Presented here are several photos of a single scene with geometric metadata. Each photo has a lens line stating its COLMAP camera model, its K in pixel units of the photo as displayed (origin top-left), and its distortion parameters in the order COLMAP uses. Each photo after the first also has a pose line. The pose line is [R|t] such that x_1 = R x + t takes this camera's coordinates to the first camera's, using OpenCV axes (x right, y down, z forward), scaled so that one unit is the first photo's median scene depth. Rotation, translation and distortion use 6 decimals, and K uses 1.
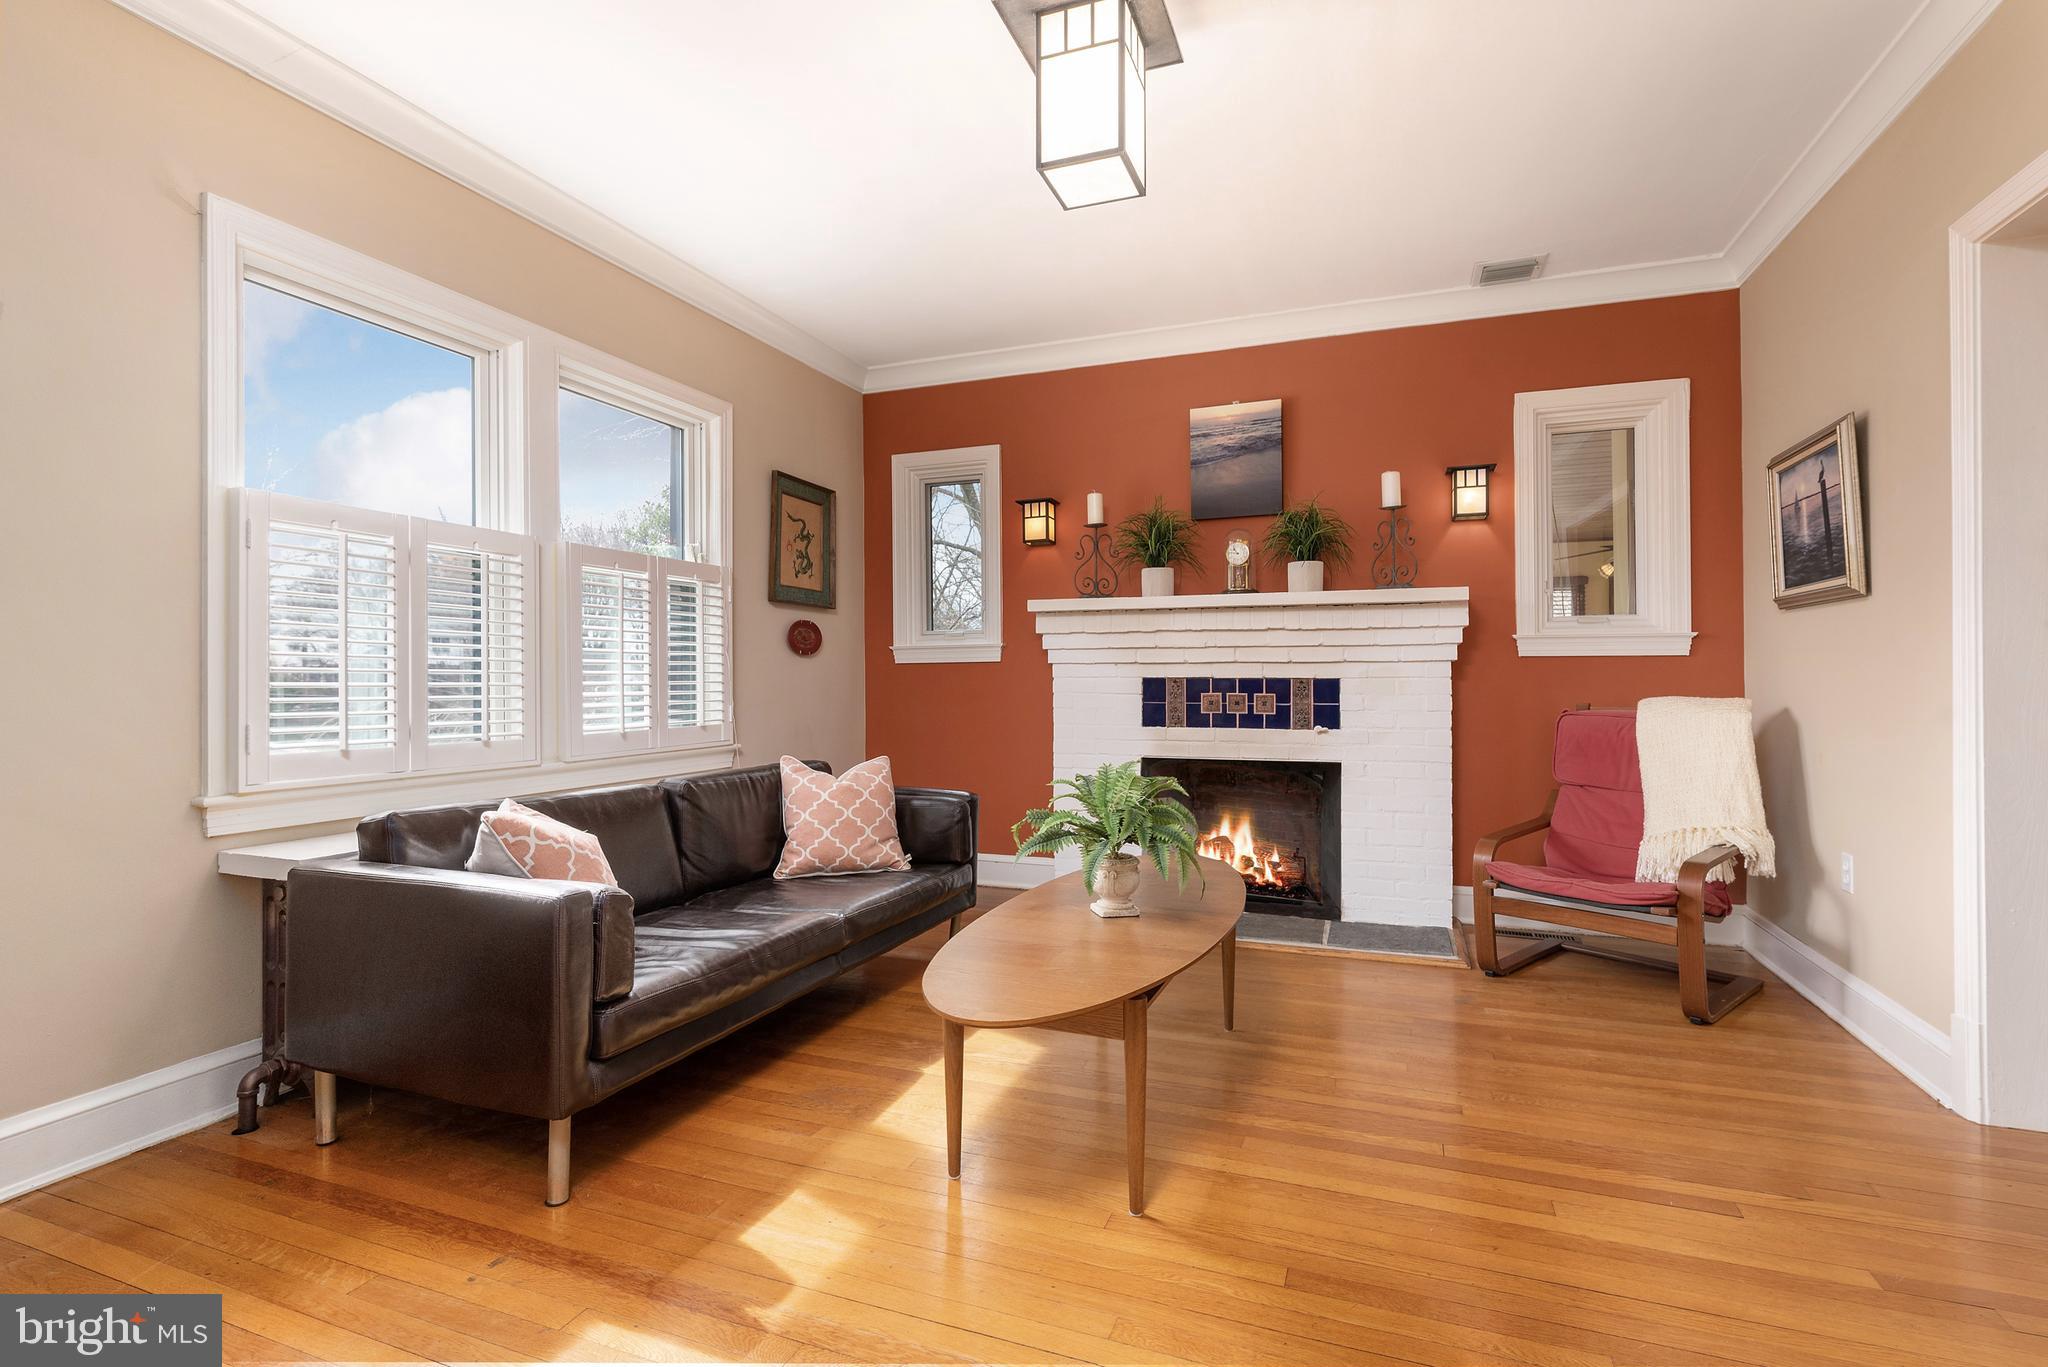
lens RADIAL K [[958.1, 0, 1020.9], [0, 958.1, 665.7], [0, 0, 1]] dist [0.001422, 0.000036]
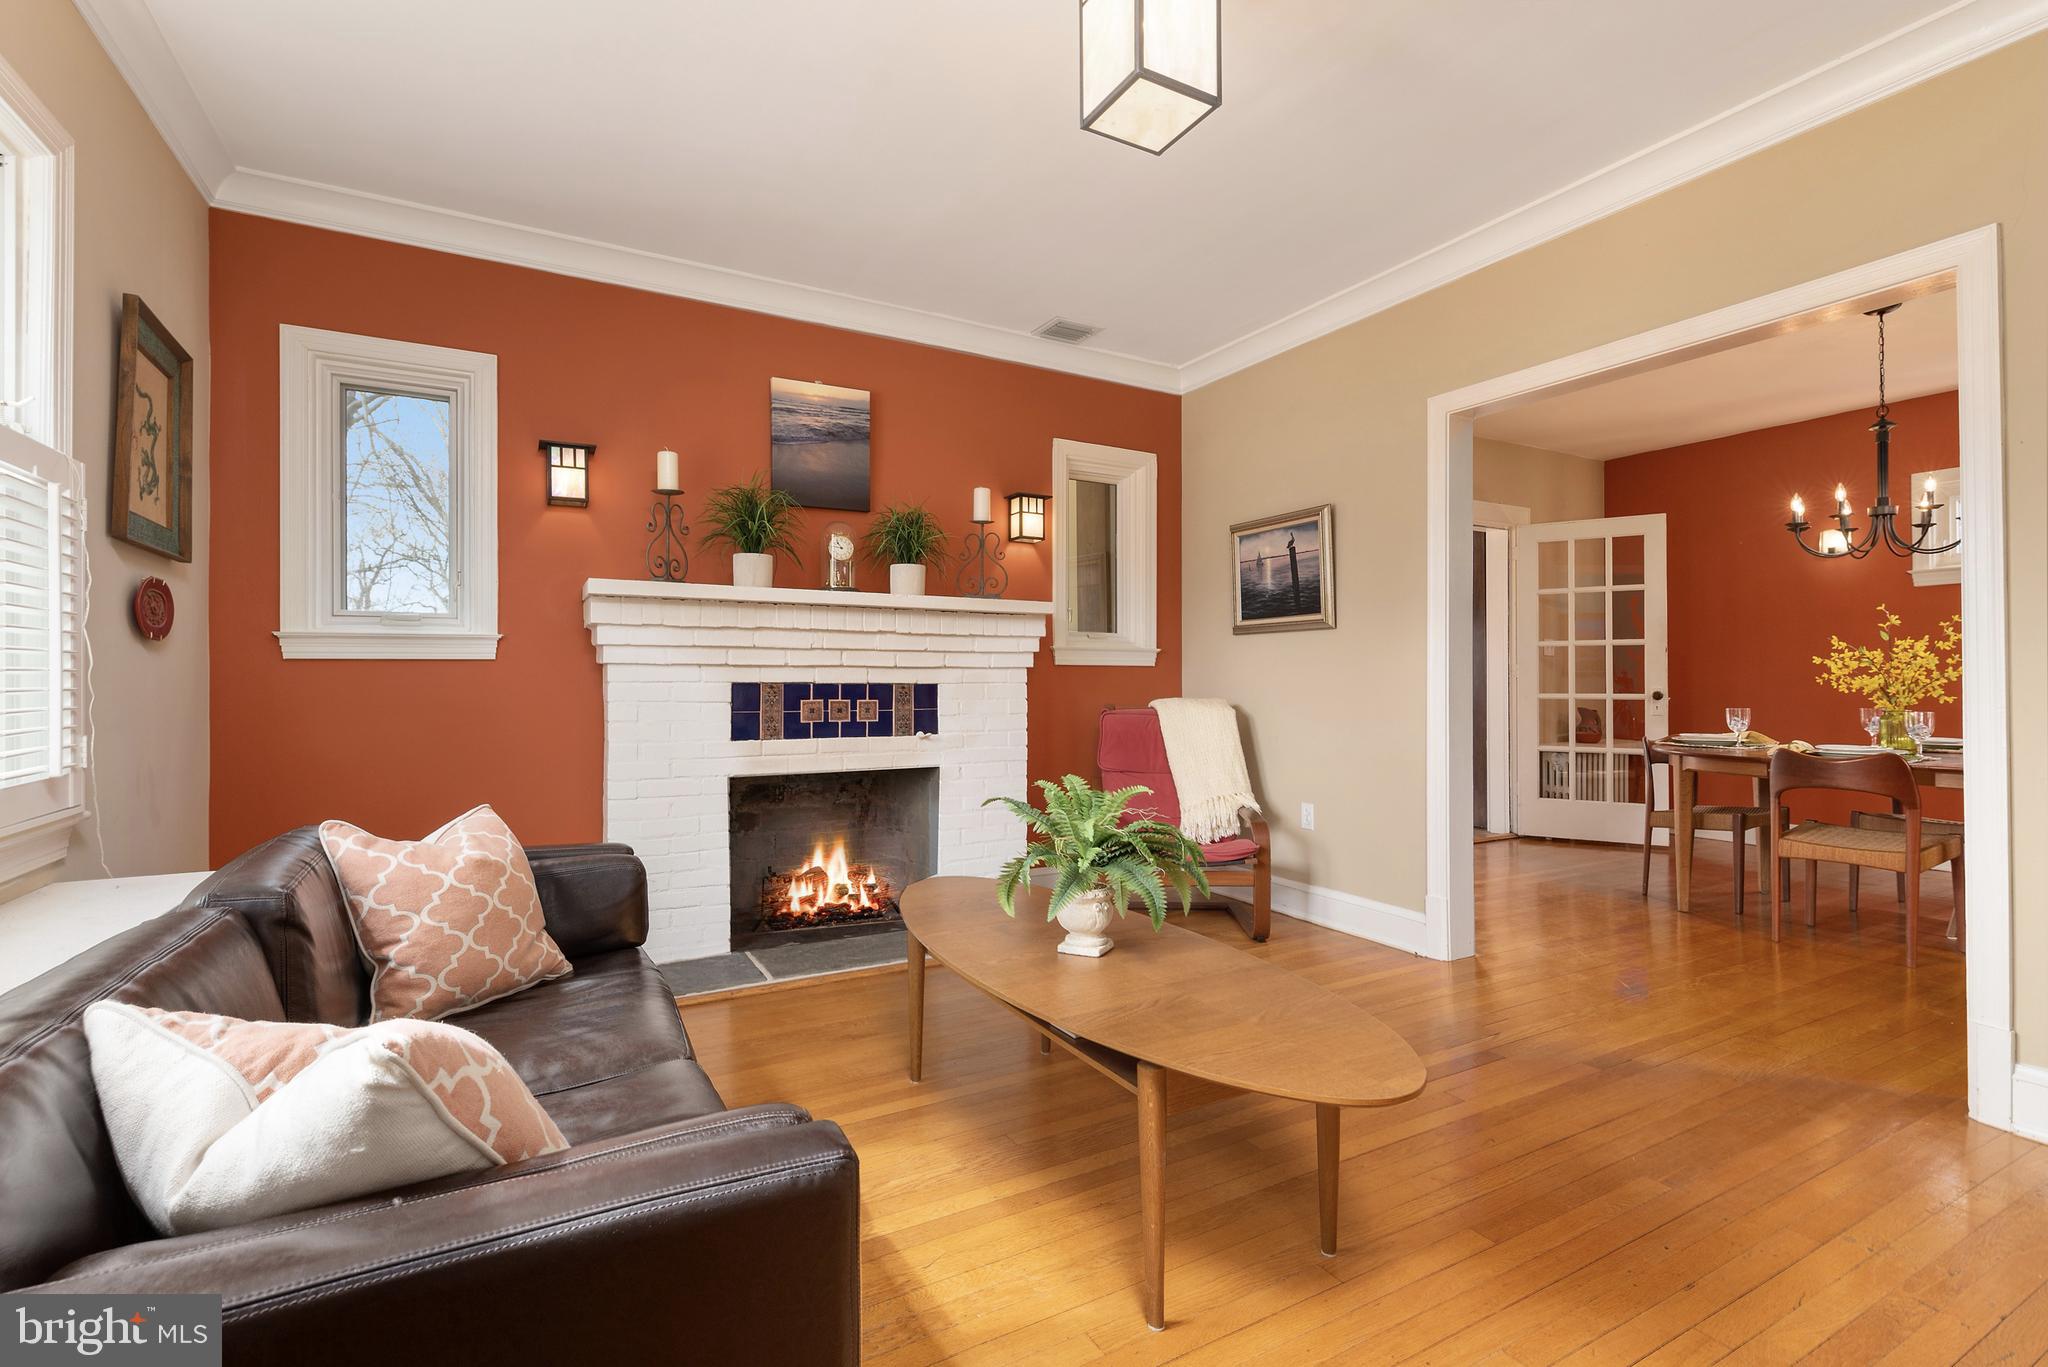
lens RADIAL K [[922.4, 0, 1033.3], [0, 922.4, 679.5], [0, 0, 1]] dist [-0.001921, -0.000110]
pose [[0.639834, 0.004796, 0.768498, -0.335776], [-0.010953, 0.999936, 0.002879, 0.004630], [-0.768435, -0.010260, 0.639845, 0.288245]]
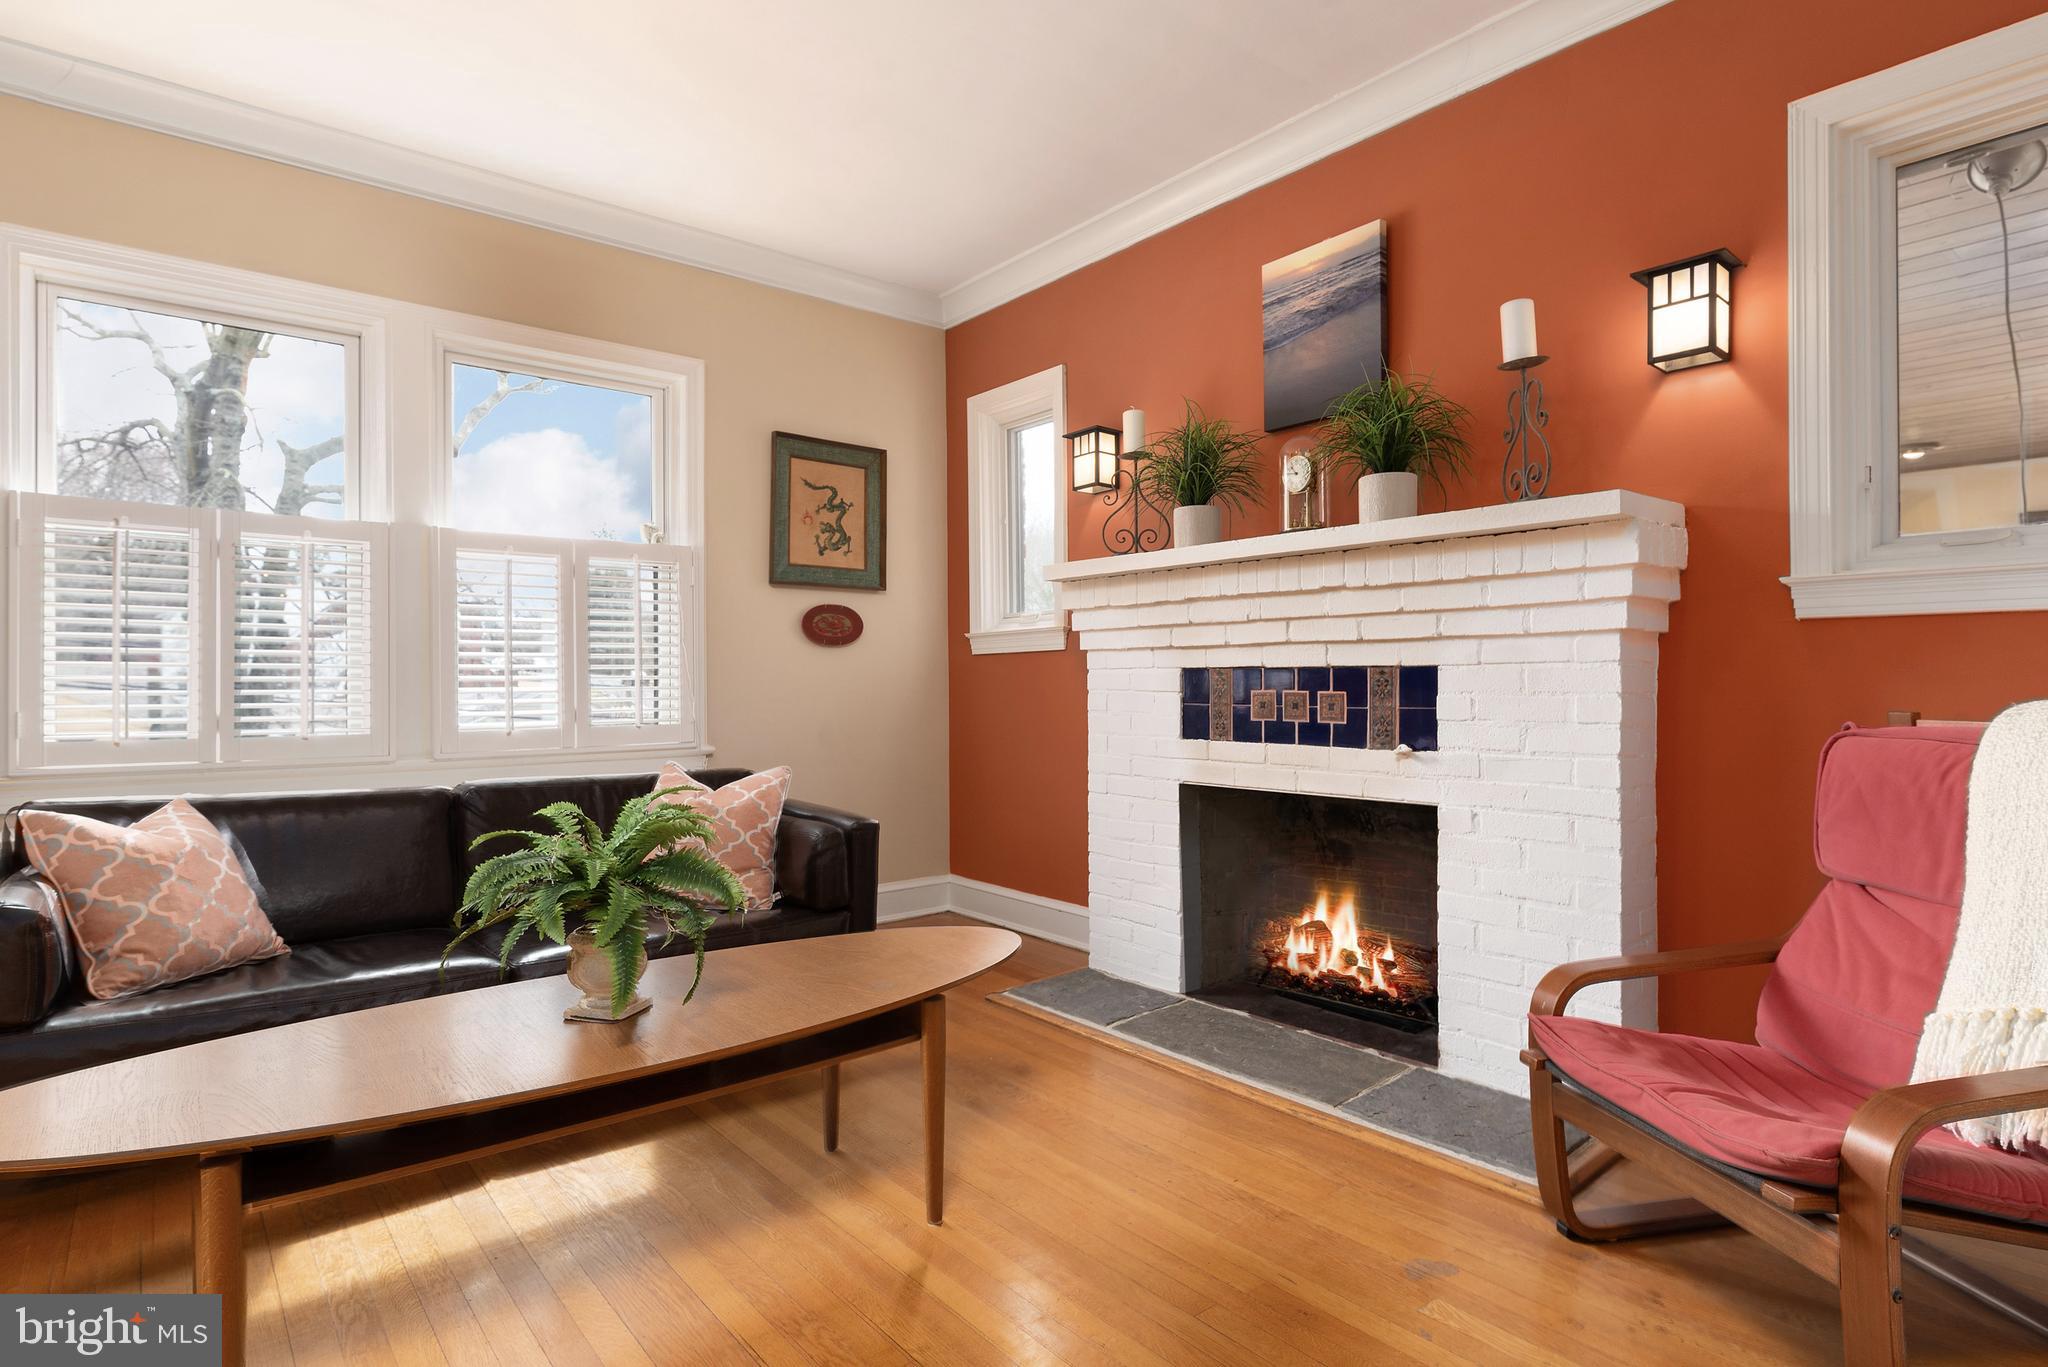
lens RADIAL K [[1040.8, 0, 1024.0], [0, 1040.8, 683.5], [0, 0, 1]] dist [-0.000277, 0.000220]
pose [[0.872262, -0.000912, -0.489037, 0.407683], [0.008415, 0.999878, 0.013145, 0.013131], [0.488966, -0.015581, 0.872164, 0.297320]]
